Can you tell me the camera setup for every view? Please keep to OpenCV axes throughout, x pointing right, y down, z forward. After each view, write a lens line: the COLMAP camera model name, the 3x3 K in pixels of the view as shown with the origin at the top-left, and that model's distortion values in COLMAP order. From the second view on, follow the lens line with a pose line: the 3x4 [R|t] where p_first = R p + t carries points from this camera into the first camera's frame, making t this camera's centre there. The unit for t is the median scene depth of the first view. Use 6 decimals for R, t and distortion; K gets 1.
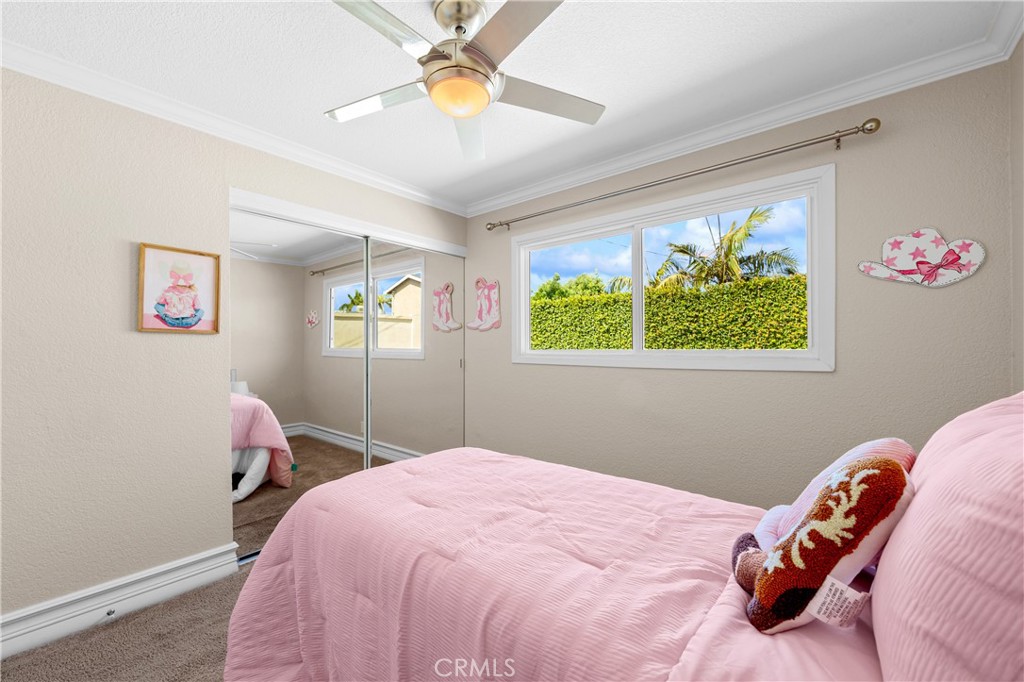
lens RADIAL K [[407.7, 0, 520.2], [0, 407.7, 348.6], [0, 0, 1]] dist [-0.001280, -0.000699]
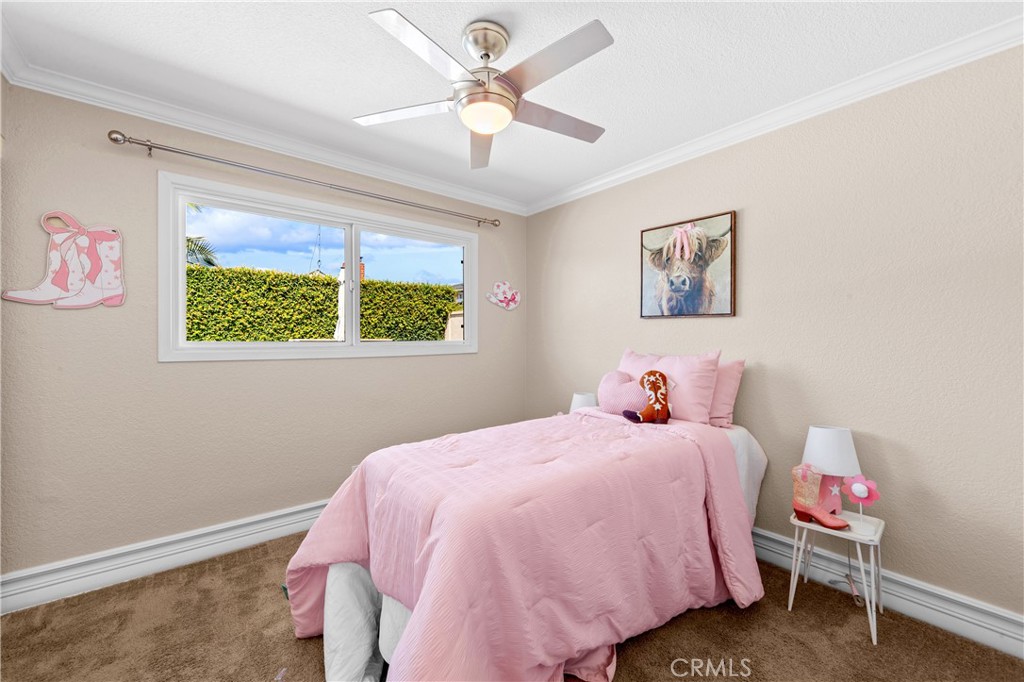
lens RADIAL K [[407.7, 0, 508.7], [0, 407.7, 340.0], [0, 0, 1]] dist [-0.001280, -0.000699]
pose [[0.184264, -0.002447, 0.982874, -0.188111], [0.003747, 0.999991, 0.001787, -0.000072], [-0.982870, 0.003354, 0.184271, 0.110065]]
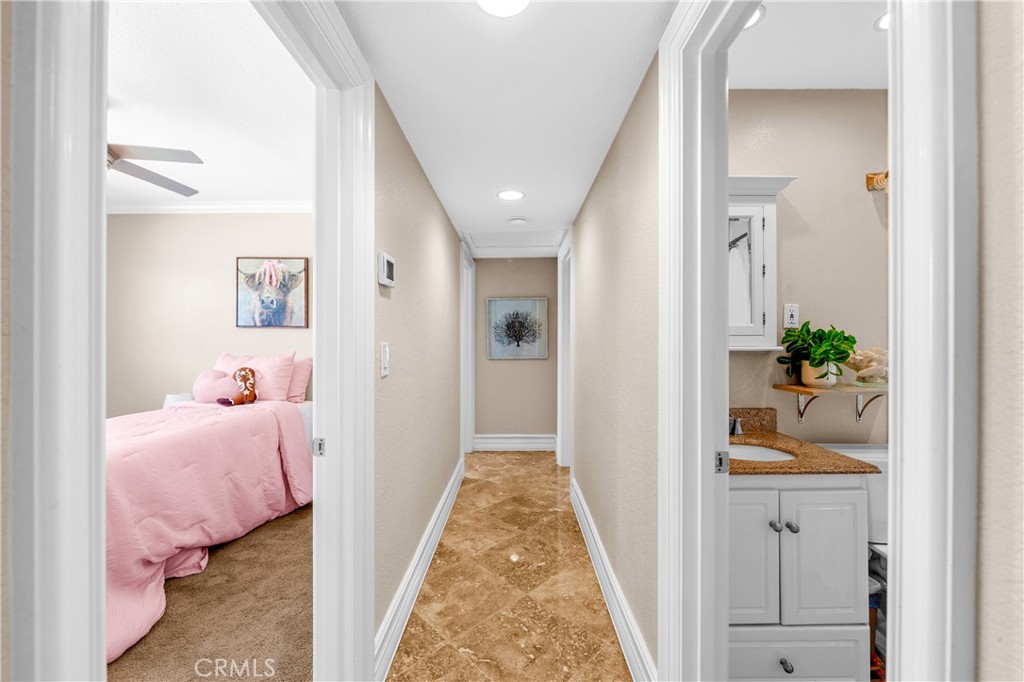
lens RADIAL K [[407.7, 0, 513.6], [0, 407.7, 340.5], [0, 0, 1]] dist [-0.001280, -0.000699]
pose [[-0.637754, 0.007800, 0.770200, -0.319937], [0.009029, 0.999956, -0.002650, 0.000137], [-0.770187, 0.005264, -0.637796, 0.112134]]
